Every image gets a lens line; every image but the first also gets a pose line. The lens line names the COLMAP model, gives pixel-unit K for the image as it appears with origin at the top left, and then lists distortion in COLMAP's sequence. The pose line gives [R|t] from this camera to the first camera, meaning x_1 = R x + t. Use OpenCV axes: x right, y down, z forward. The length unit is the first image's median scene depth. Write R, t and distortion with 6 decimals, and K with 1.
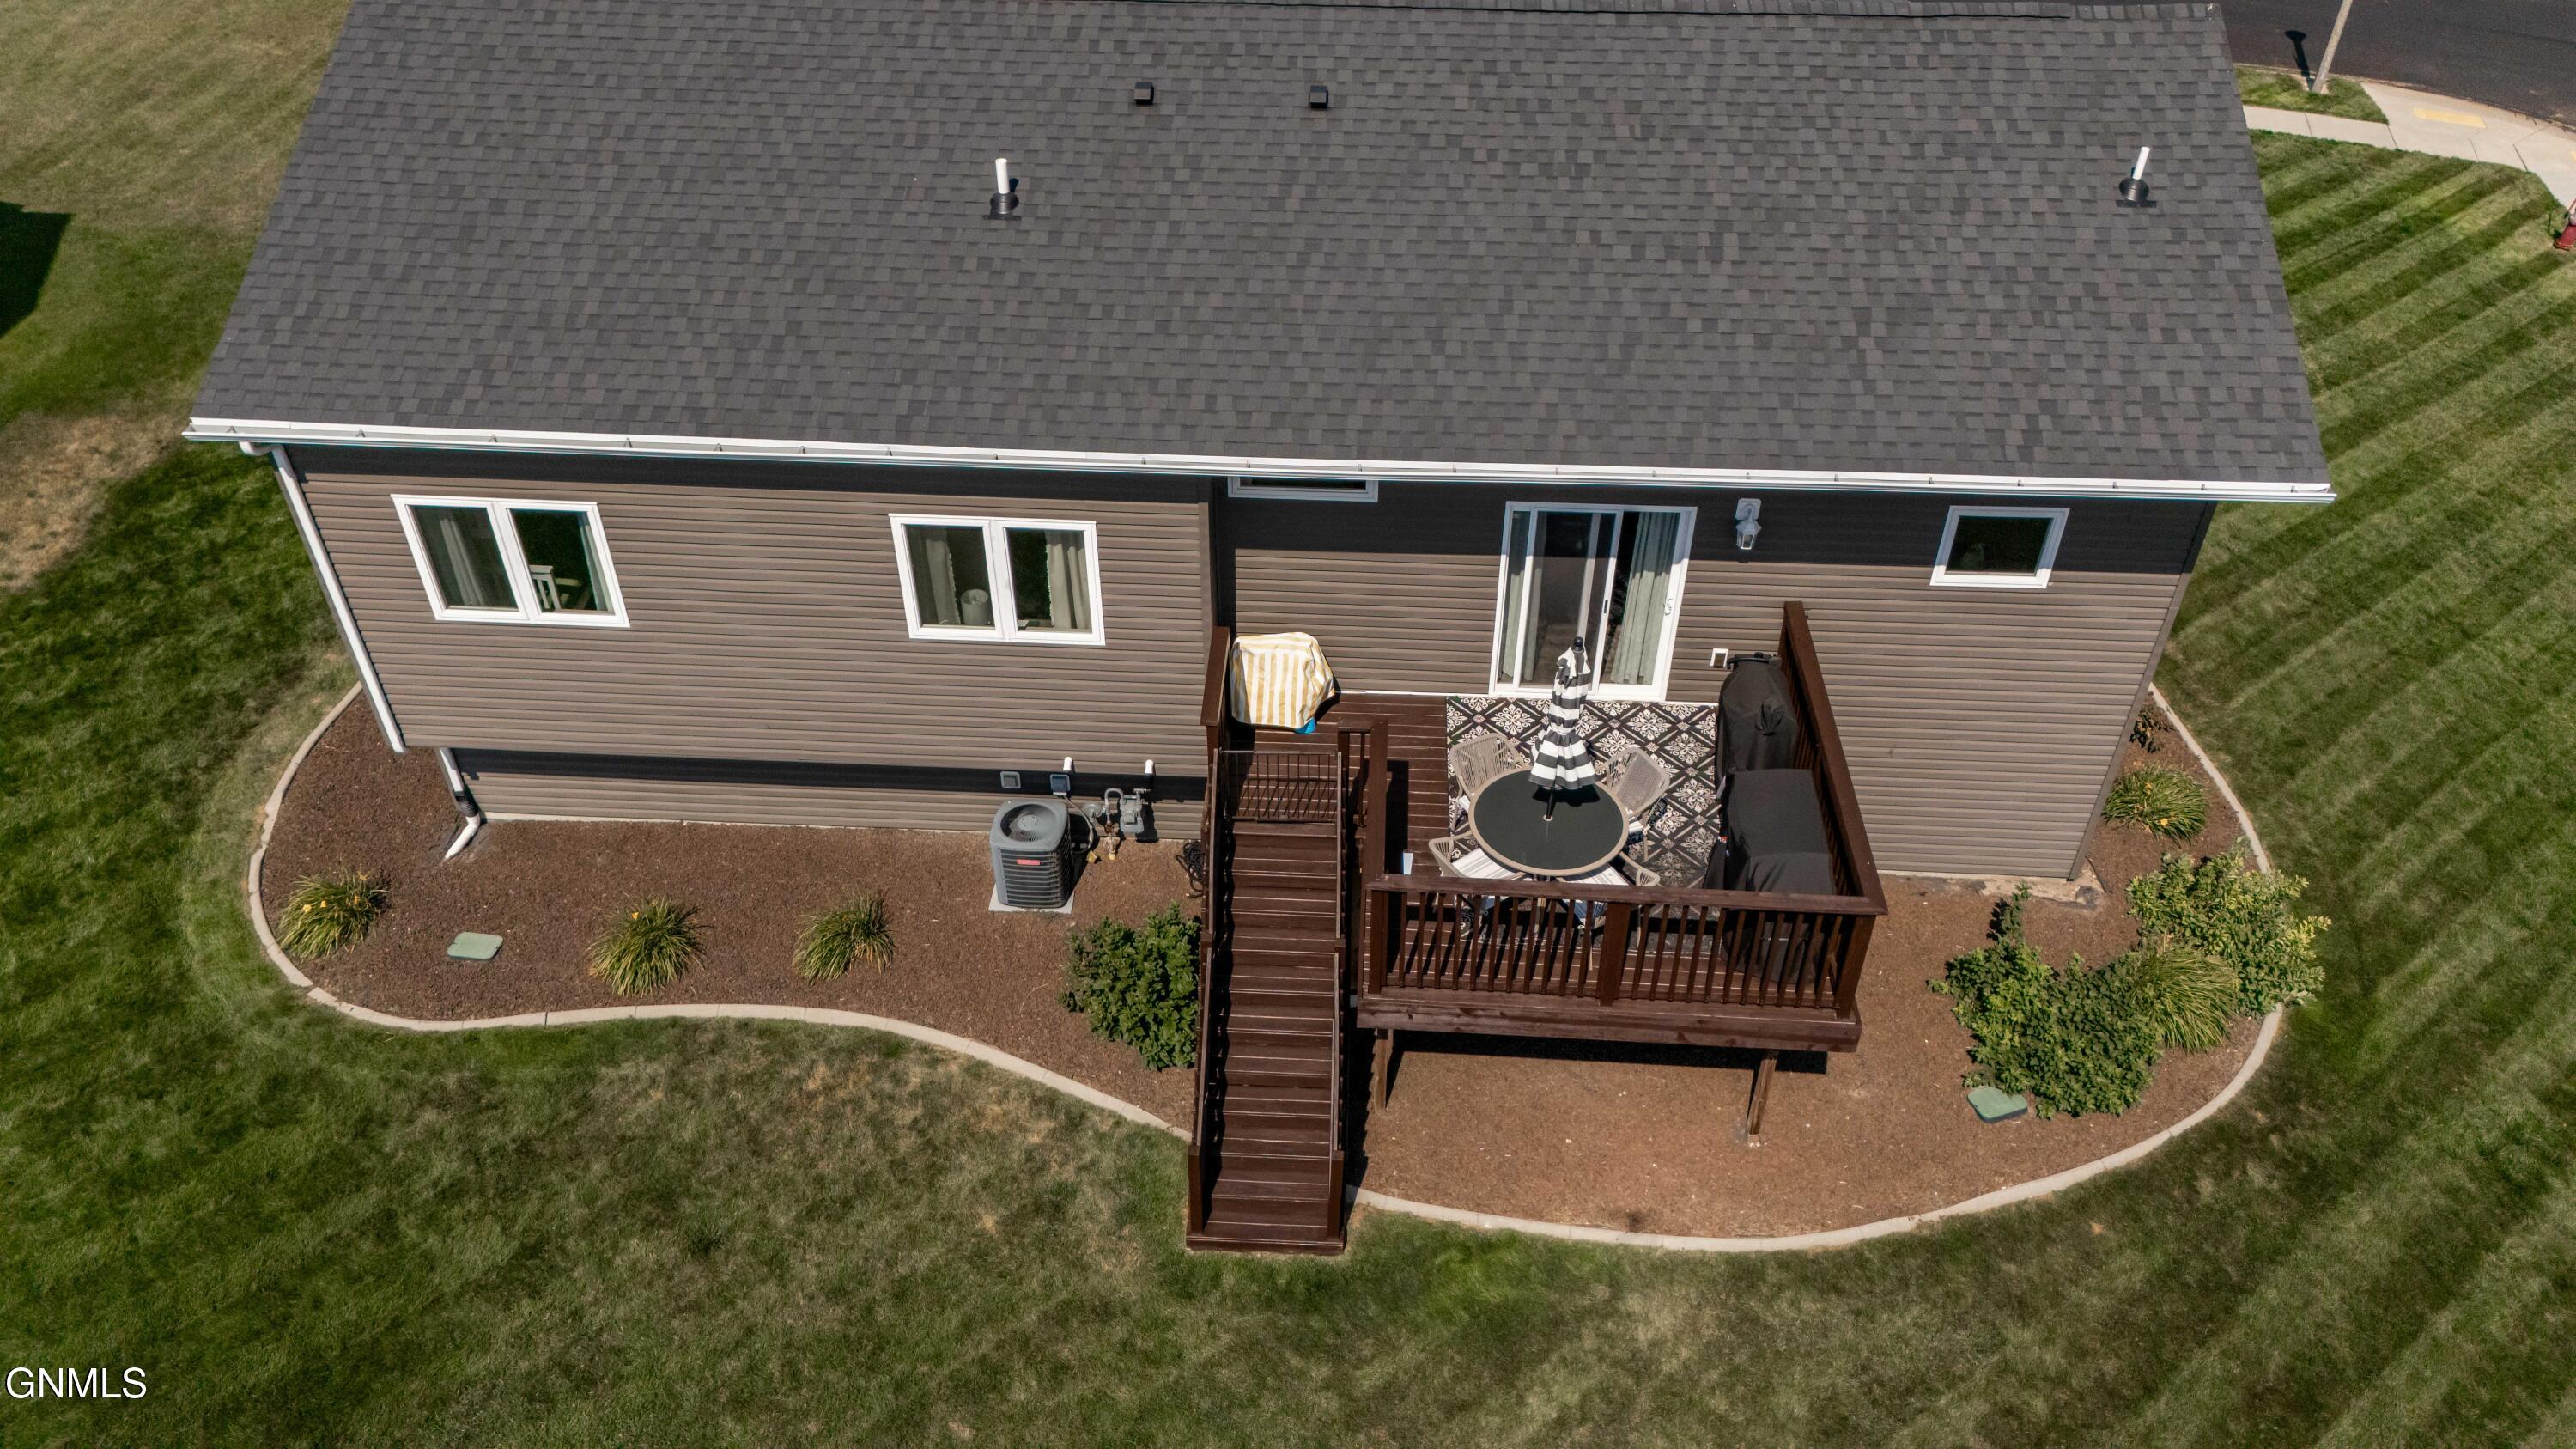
lens RADIAL K [[1890.0, 0, 1288.0], [0, 1890.0, 724.5], [0, 0, 1]] dist [0.082843, -0.088525]
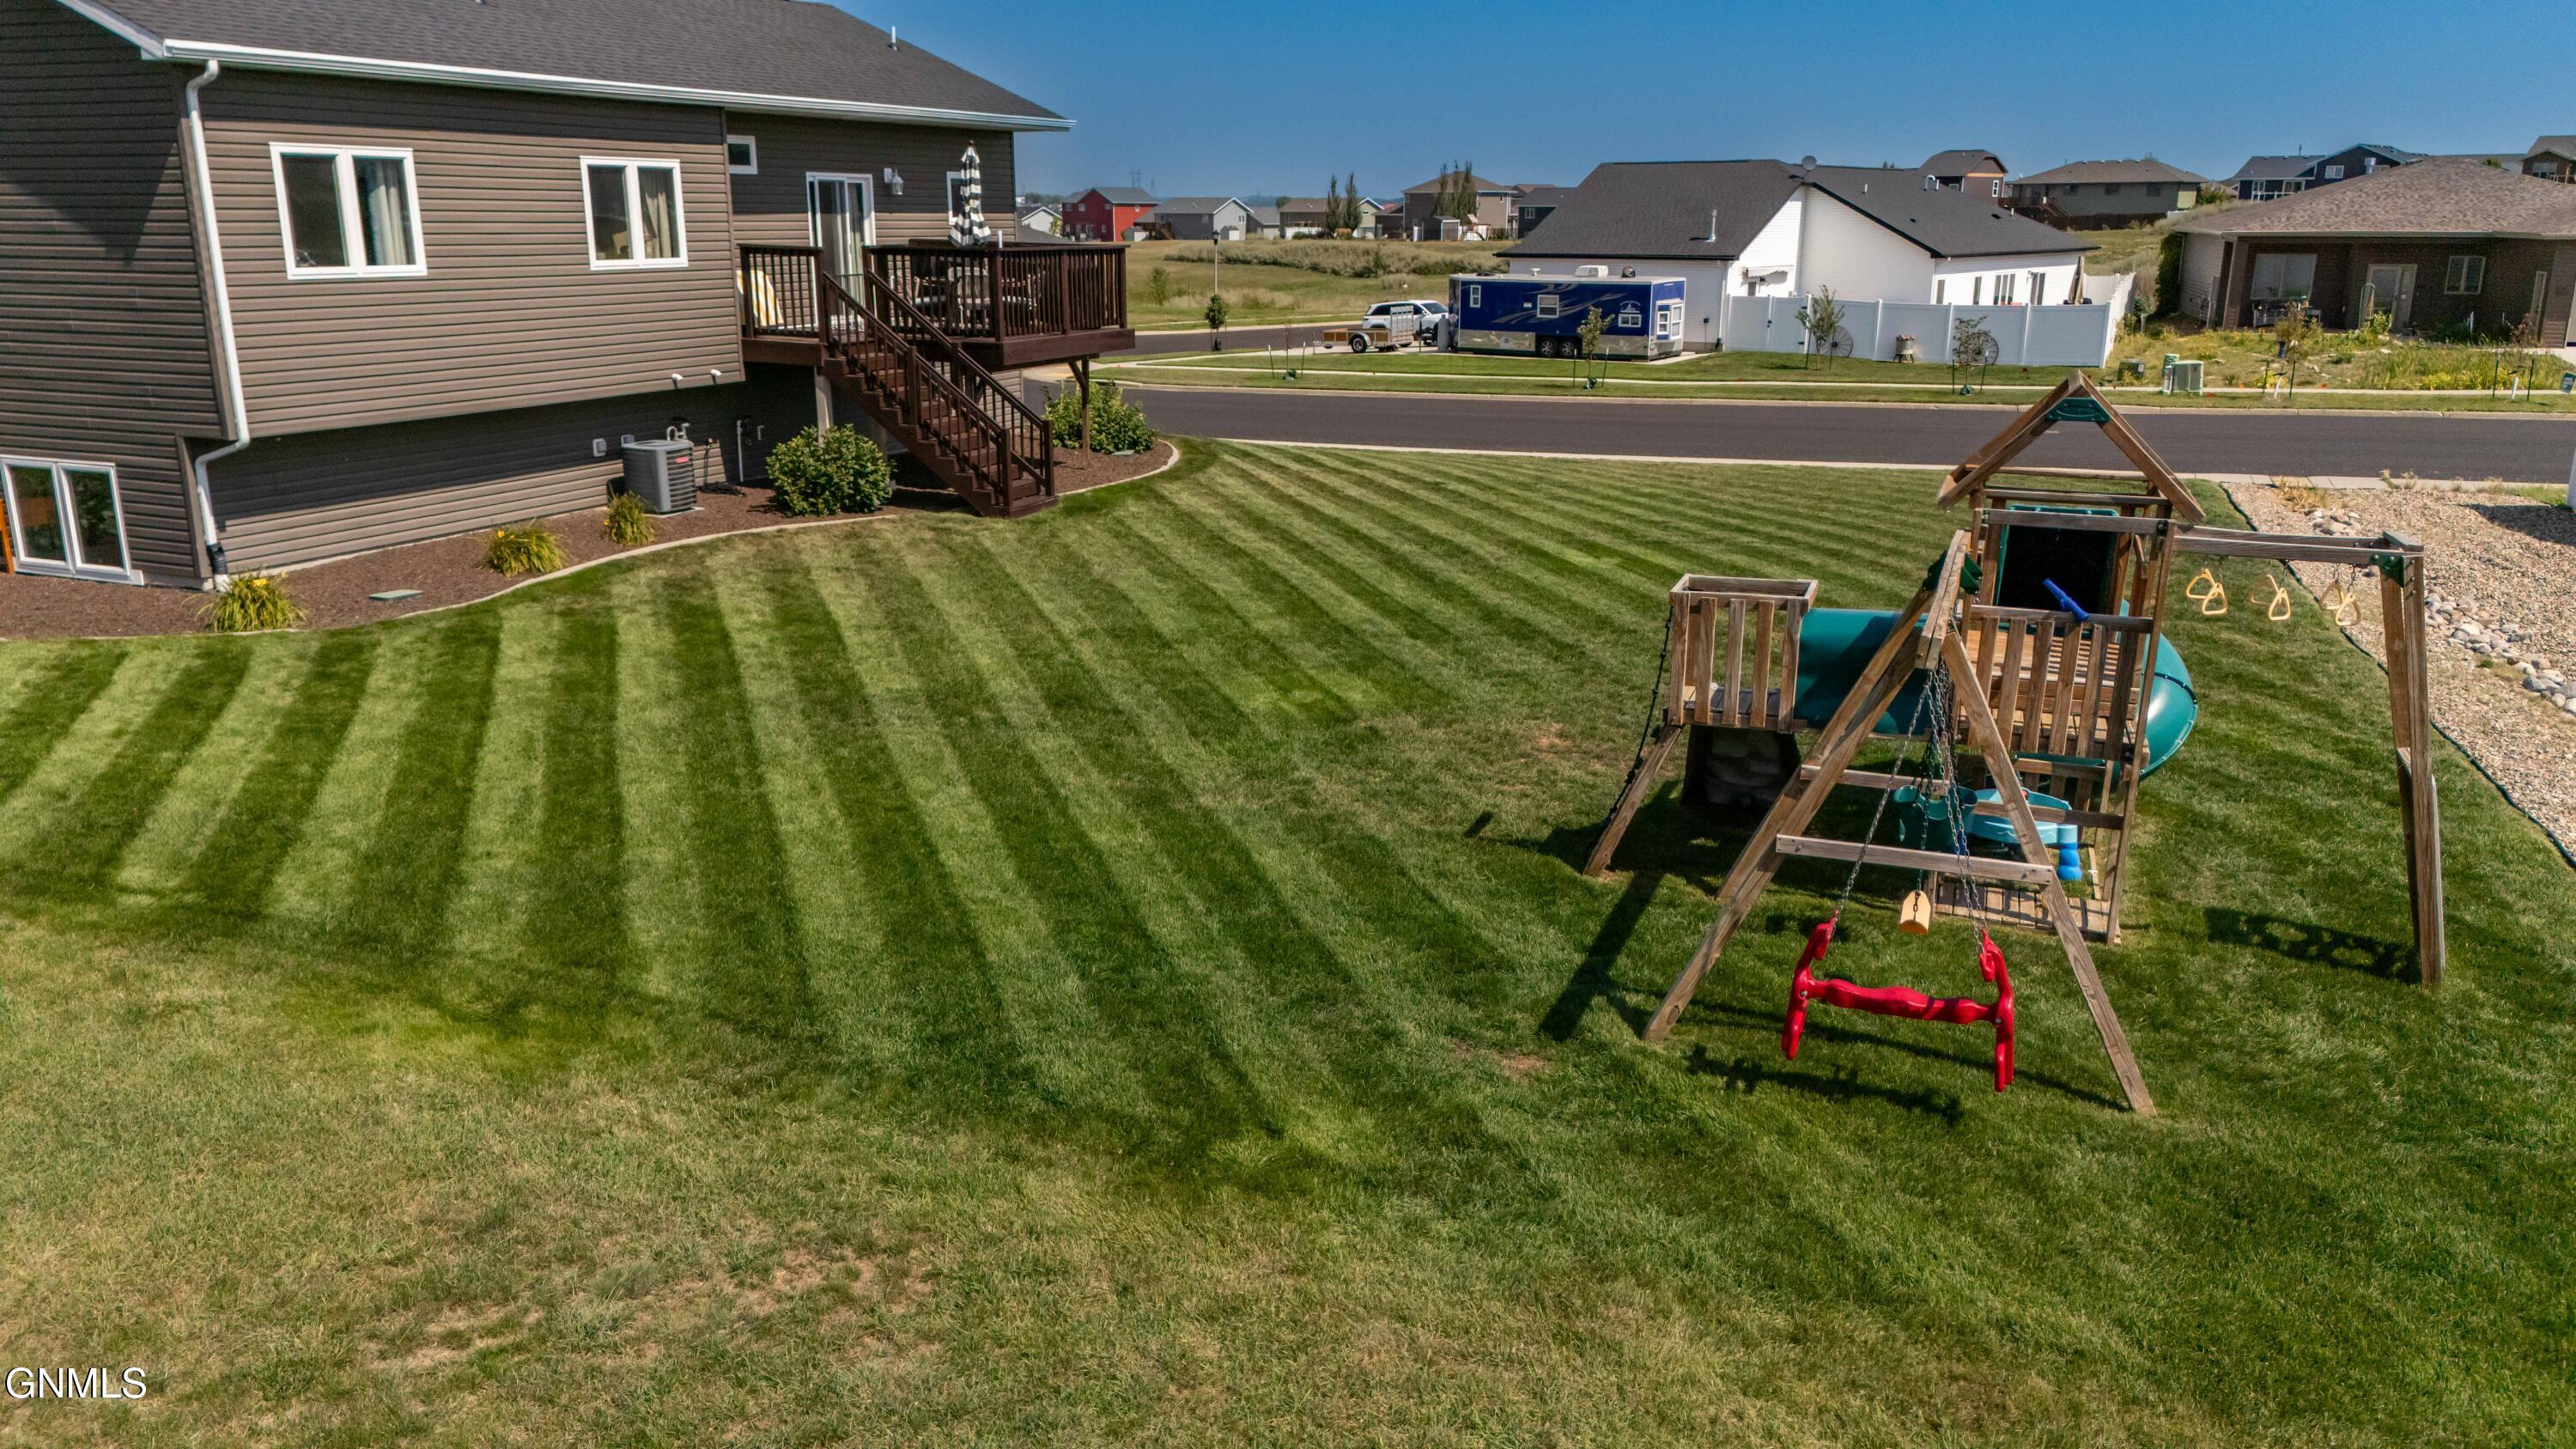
lens RADIAL K [[1890.0, 0, 1288.0], [0, 1890.0, 724.5], [0, 0, 1]] dist [0.082843, -0.088525]
pose [[0.328843, -0.244820, 0.912100, -1.390716], [0.589899, 0.807467, 0.004057, 0.515251], [-0.737484, 0.536712, 0.409948, 0.252425]]
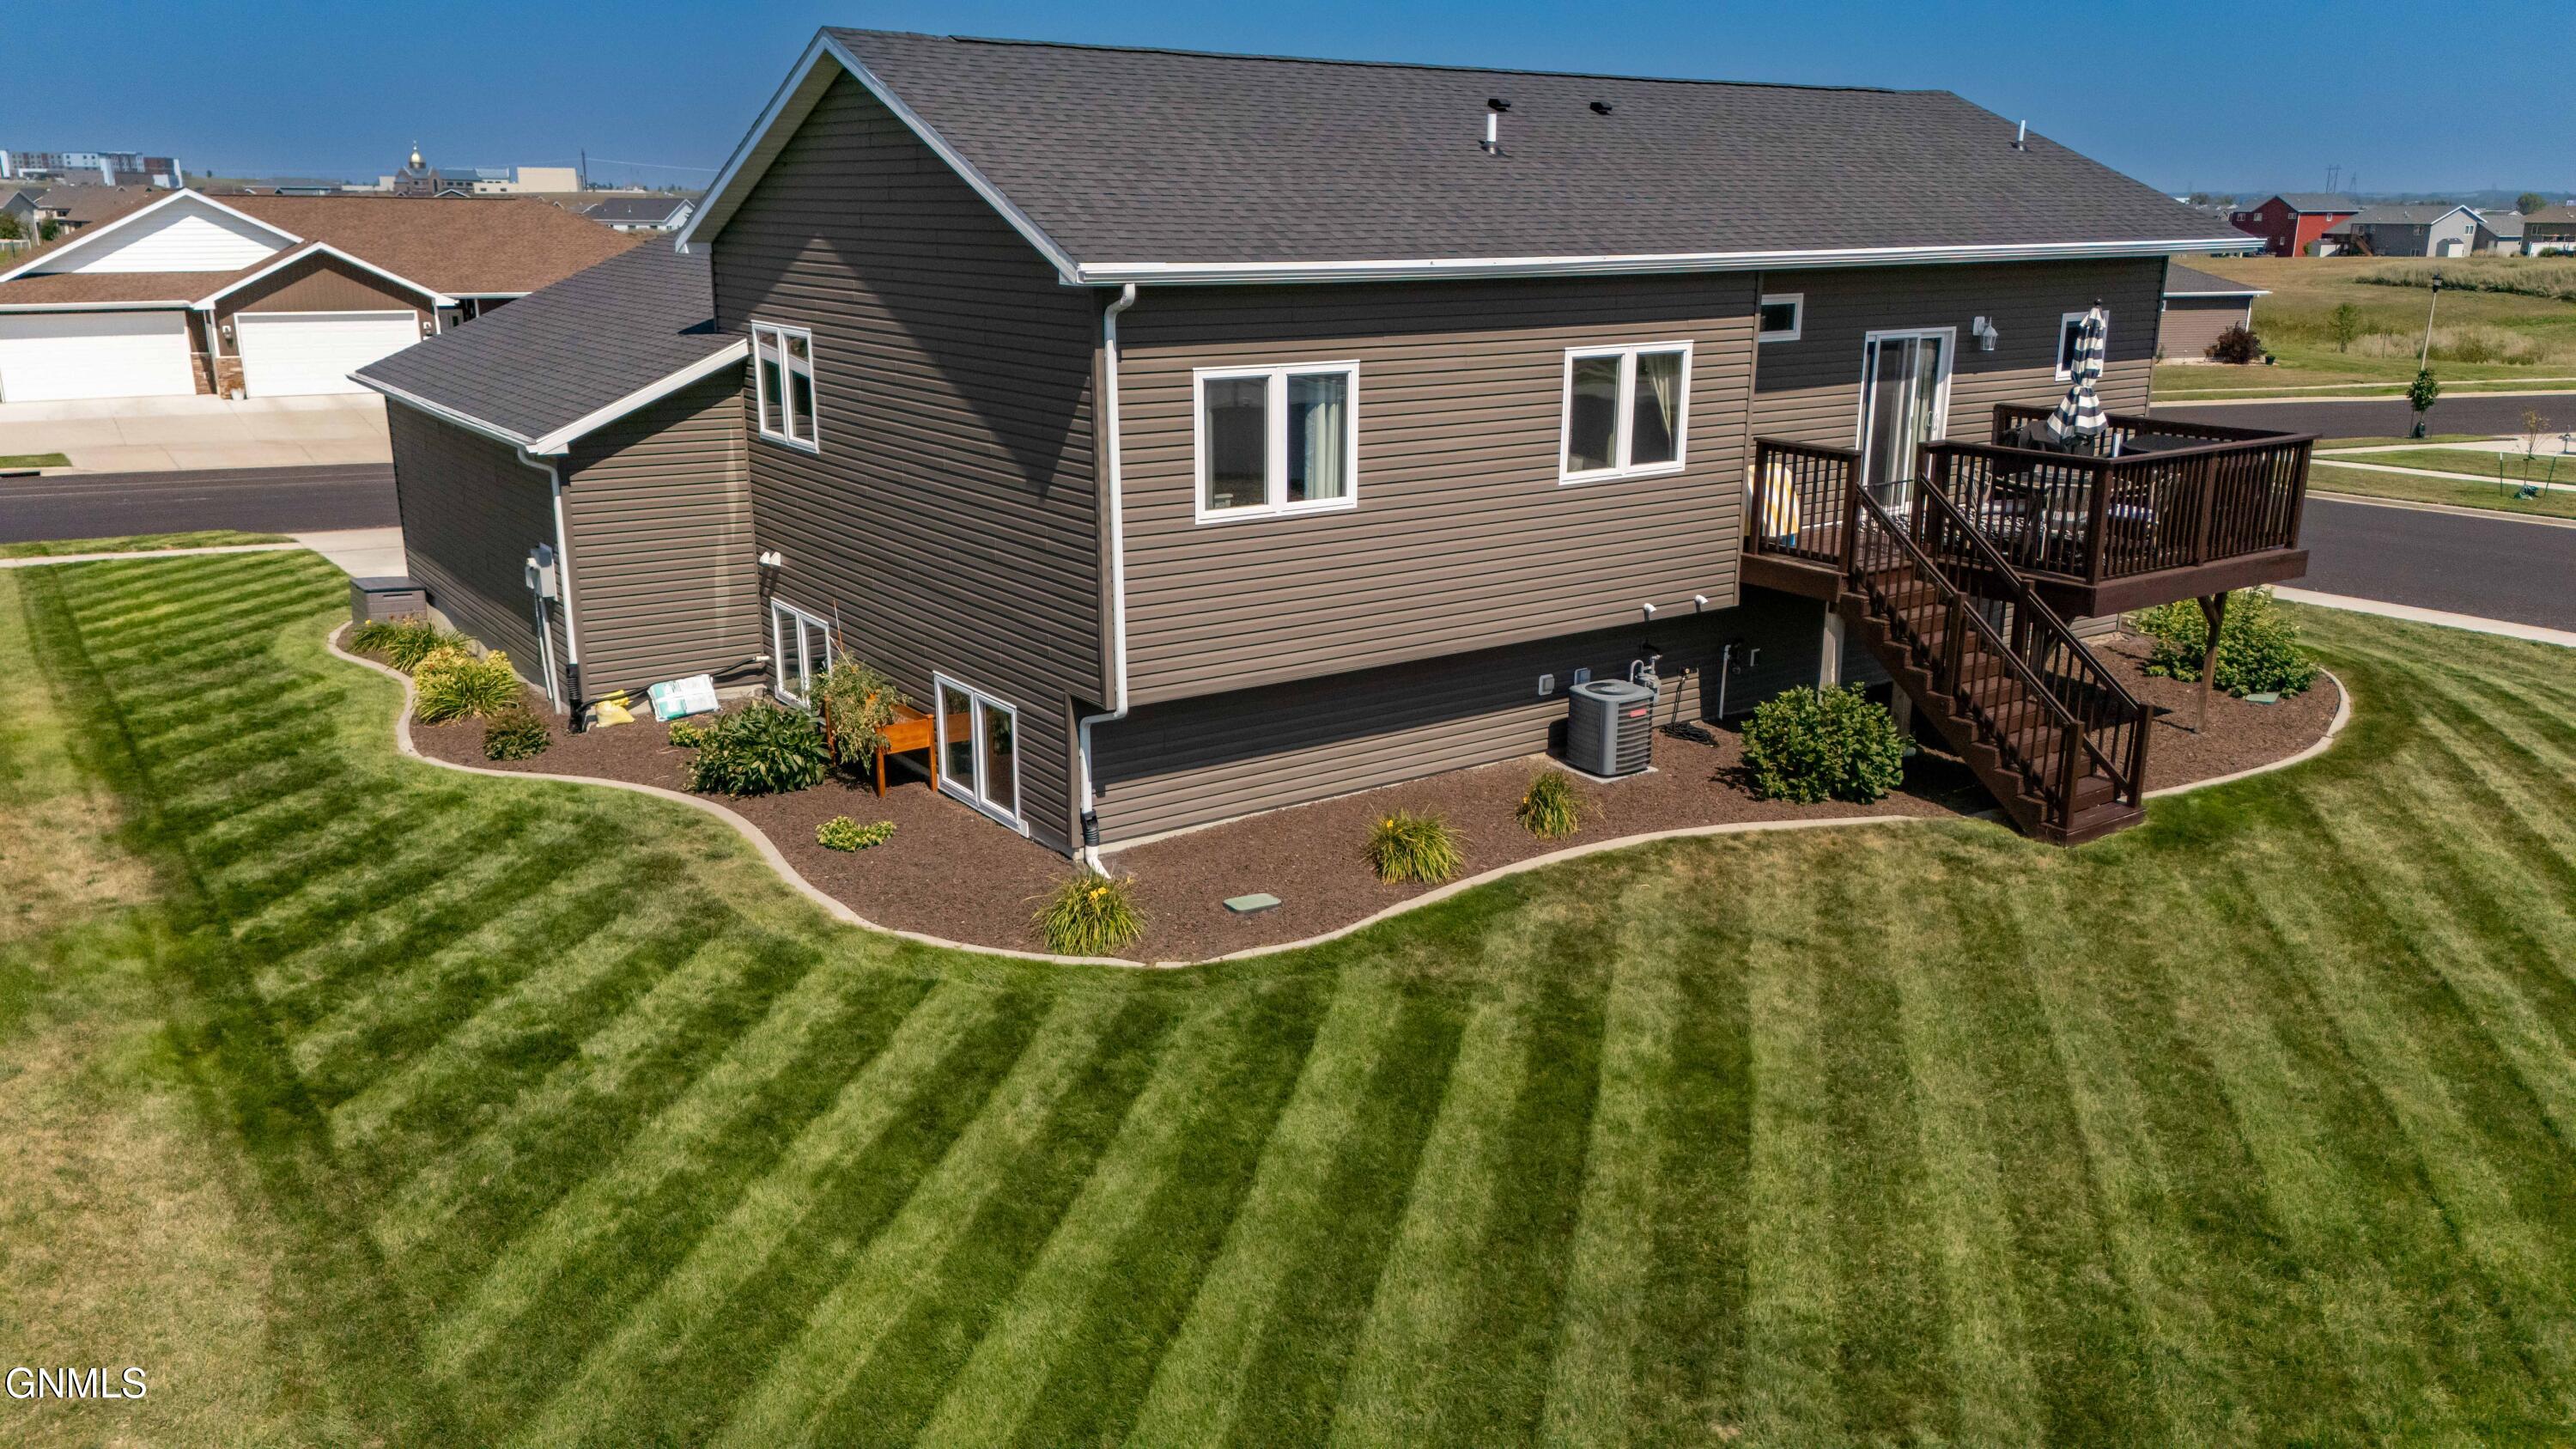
lens RADIAL K [[1855.5, 0, 1288.0], [0, 1855.5, 724.5], [0, 0, 1]] dist [0.058696, -0.047707]
pose [[0.783610, -0.164078, 0.599194, -1.013640], [0.388500, 0.882058, -0.266534, 0.309684], [-0.484792, 0.441646, 0.754934, 0.330833]]
